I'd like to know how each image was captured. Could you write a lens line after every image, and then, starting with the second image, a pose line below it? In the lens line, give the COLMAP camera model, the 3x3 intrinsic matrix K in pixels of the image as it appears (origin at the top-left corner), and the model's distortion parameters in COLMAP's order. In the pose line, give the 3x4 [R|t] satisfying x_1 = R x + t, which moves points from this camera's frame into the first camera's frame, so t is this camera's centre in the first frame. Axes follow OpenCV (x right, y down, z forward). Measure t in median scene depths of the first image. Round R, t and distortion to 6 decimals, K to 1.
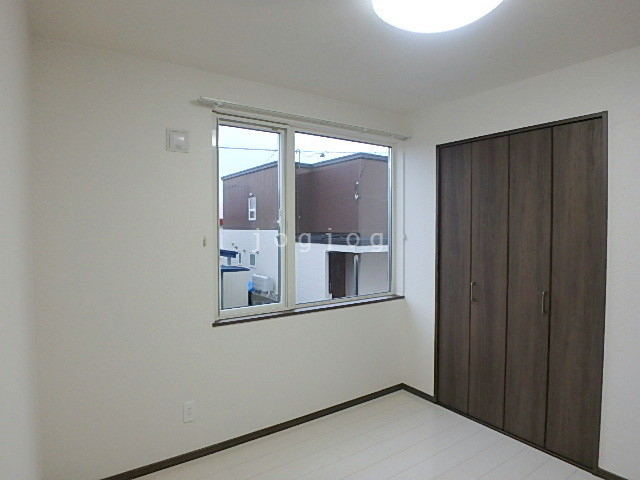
lens RADIAL K [[385.7, 0, 320.0], [0, 385.7, 240.0], [0, 0, 1]] dist [-0.033474, -0.001590]
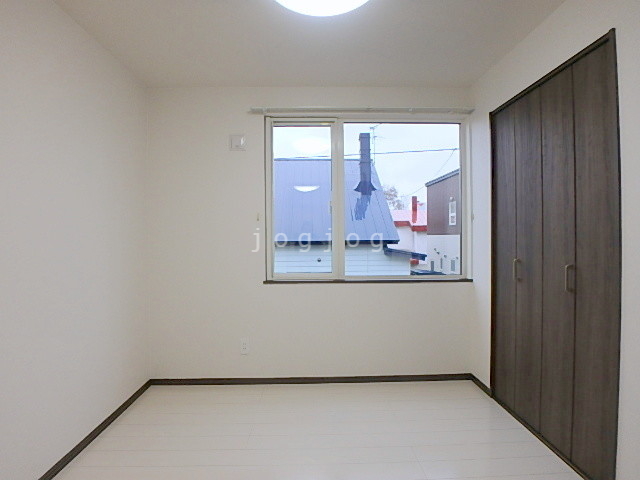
lens RADIAL K [[385.7, 0, 320.0], [0, 385.7, 240.0], [0, 0, 1]] dist [-0.033474, -0.001590]
pose [[0.839117, 0.000618, -0.543951, 0.529253], [-0.014714, 0.999659, -0.021563, 0.096970], [0.543752, 0.026098, 0.838840, 0.020072]]
